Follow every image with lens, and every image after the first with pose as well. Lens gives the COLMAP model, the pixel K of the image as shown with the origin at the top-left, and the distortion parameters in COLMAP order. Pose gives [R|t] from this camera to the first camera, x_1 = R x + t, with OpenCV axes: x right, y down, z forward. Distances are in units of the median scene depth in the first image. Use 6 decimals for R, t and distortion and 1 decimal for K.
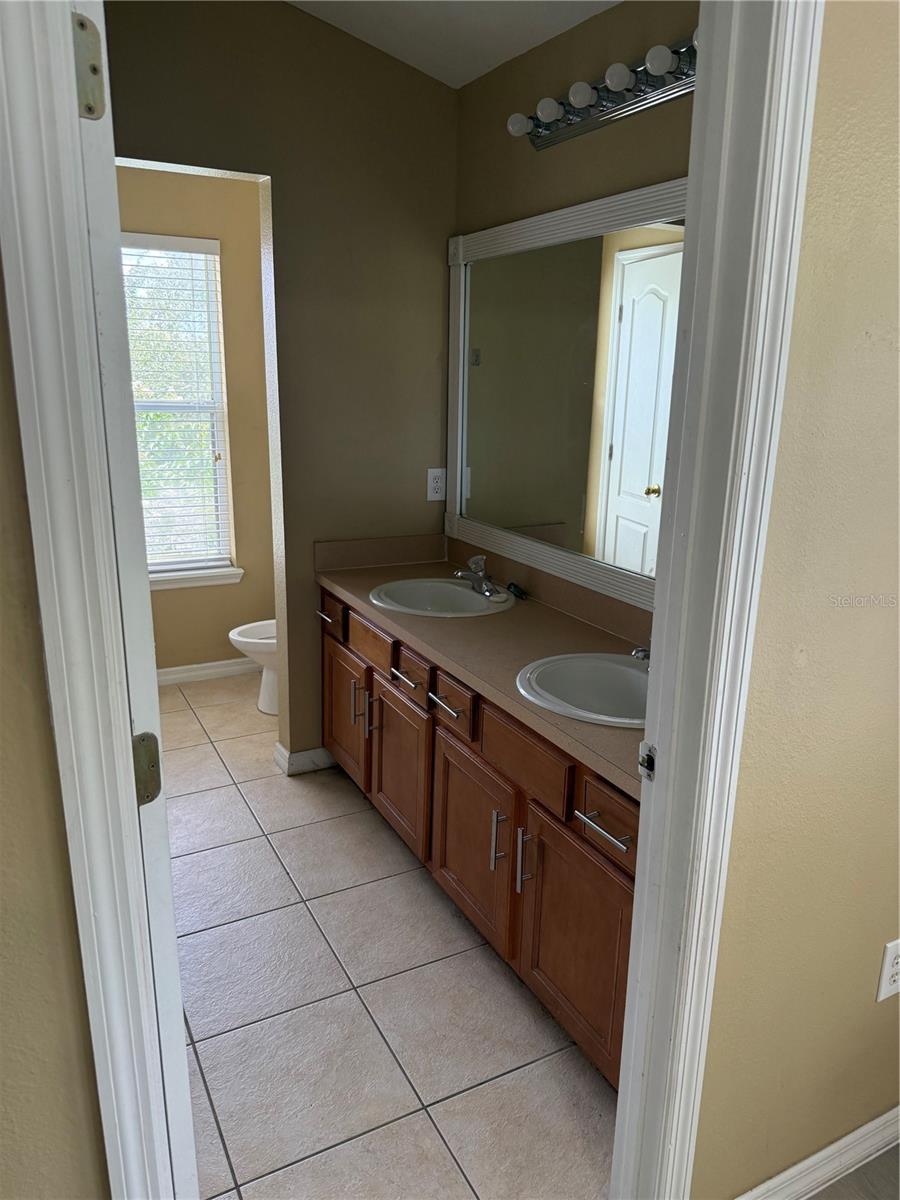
lens RADIAL K [[843.8, 0, 450.0], [0, 843.8, 600.0], [0, 0, 1]] dist [0.095180, -0.124447]
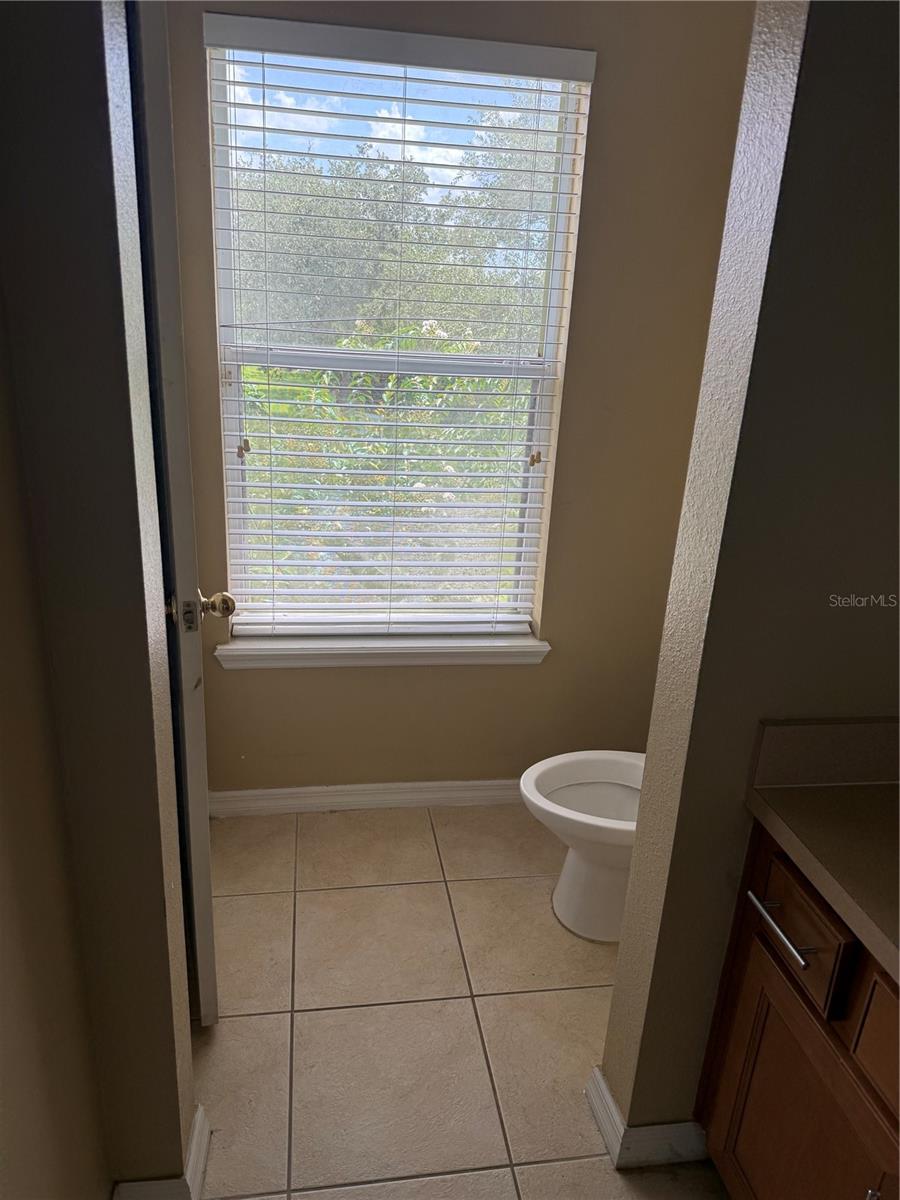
lens RADIAL K [[843.8, 0, 450.0], [0, 843.8, 600.0], [0, 0, 1]] dist [0.095180, -0.124447]
pose [[0.948019, 0.130627, -0.290167, -0.179101], [-0.112301, 0.990528, 0.079010, -0.134235], [0.297740, -0.042317, 0.953709, 0.520493]]
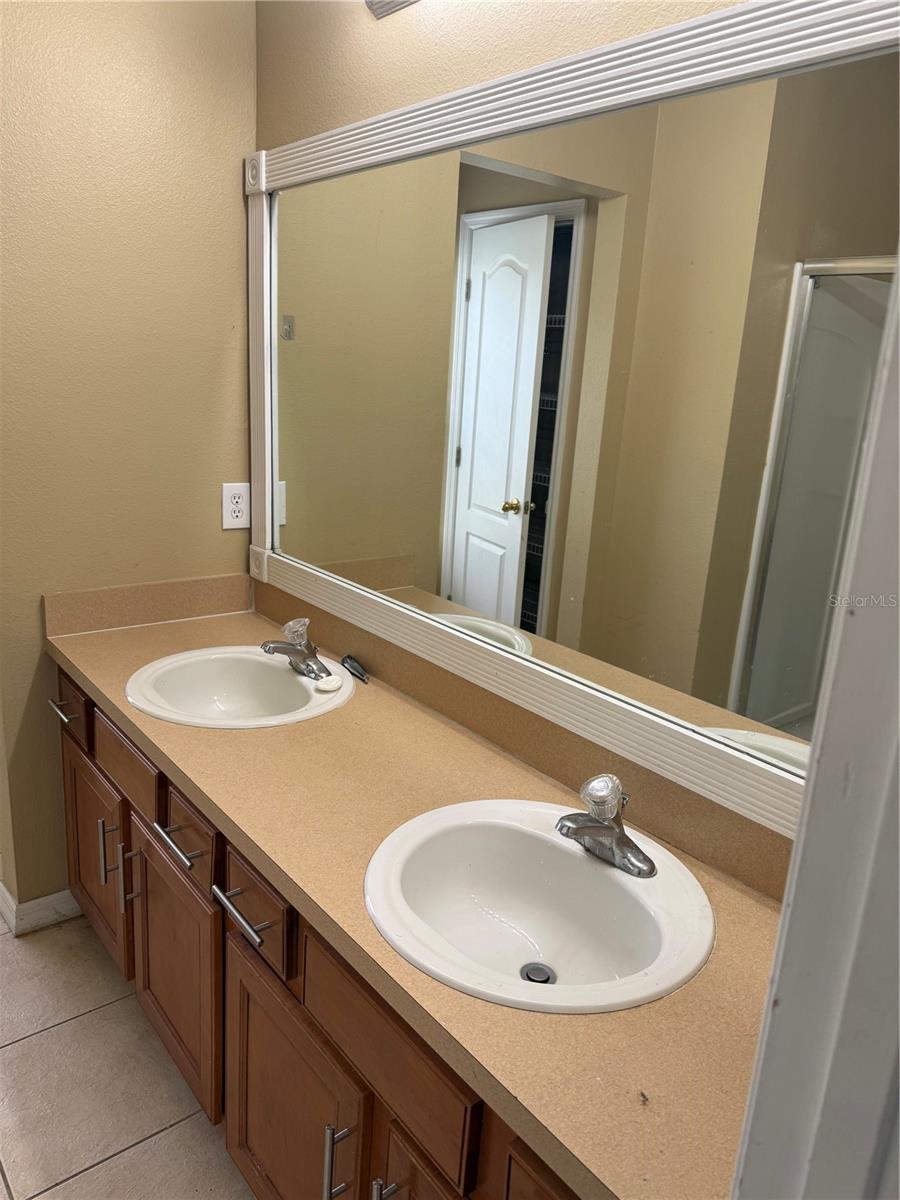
lens RADIAL K [[843.8, 0, 450.0], [0, 843.8, 600.0], [0, 0, 1]] dist [0.095180, -0.124447]
pose [[0.979089, -0.016882, 0.202730, 0.013454], [0.014219, 0.999793, 0.014585, -0.064576], [-0.202934, -0.011398, 0.979126, 0.260455]]
